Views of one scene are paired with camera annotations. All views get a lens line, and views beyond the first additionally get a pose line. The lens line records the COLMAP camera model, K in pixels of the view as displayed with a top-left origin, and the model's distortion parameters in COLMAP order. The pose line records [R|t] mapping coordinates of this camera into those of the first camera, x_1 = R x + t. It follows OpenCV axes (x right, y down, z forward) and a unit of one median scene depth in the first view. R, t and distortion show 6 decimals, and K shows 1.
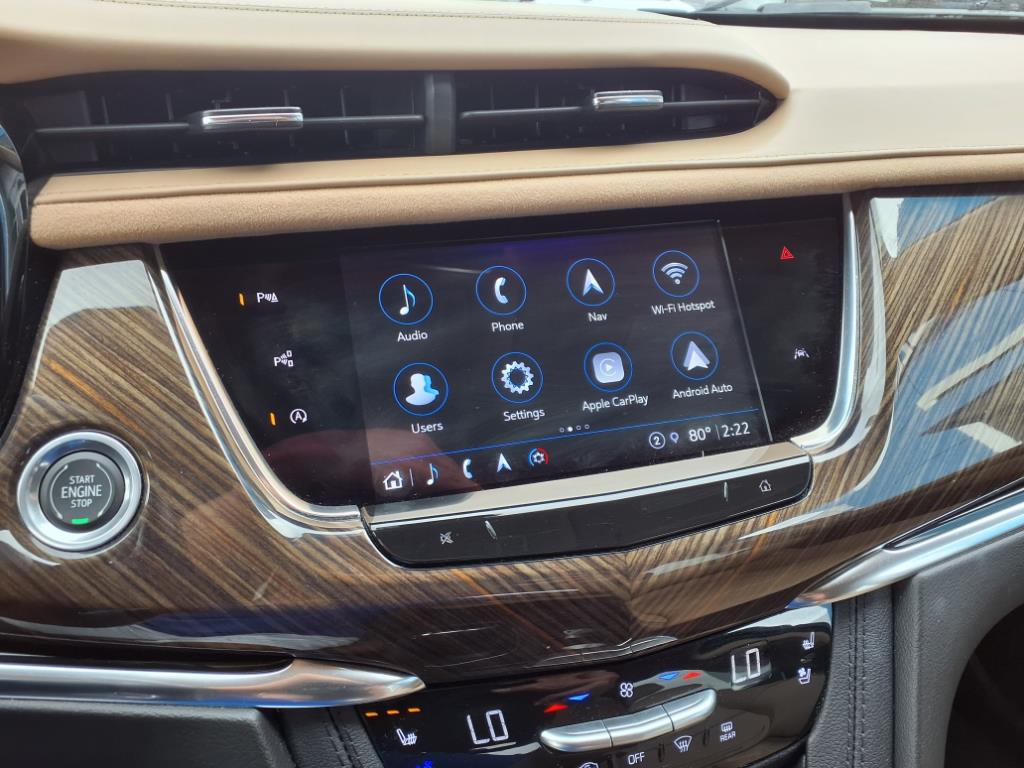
lens RADIAL K [[799.5, 0, 512.0], [0, 799.5, 384.0], [0, 0, 1]] dist [0.127450, -0.239550]
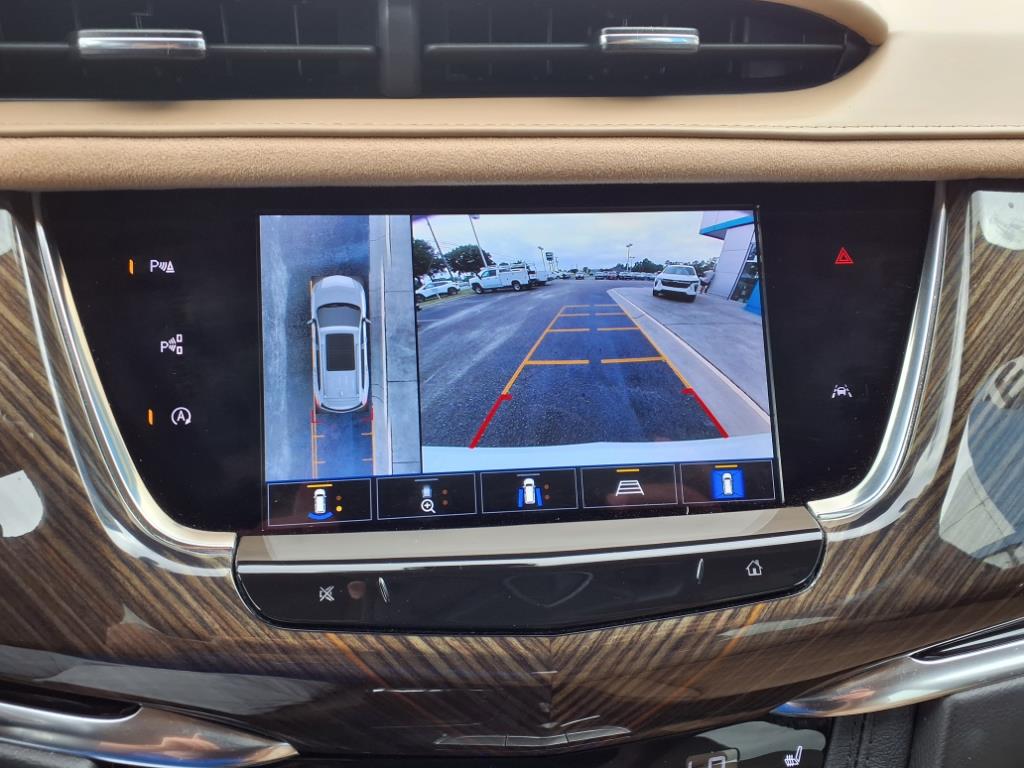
lens RADIAL K [[811.7, 0, 527.1], [0, 811.7, 379.9], [0, 0, 1]] dist [0.021251, -0.010401]
pose [[0.985626, 0.109476, -0.128674, 0.191637], [-0.095751, 0.989483, 0.108418, -0.124261], [0.139190, -0.094539, 0.985743, 0.234745]]
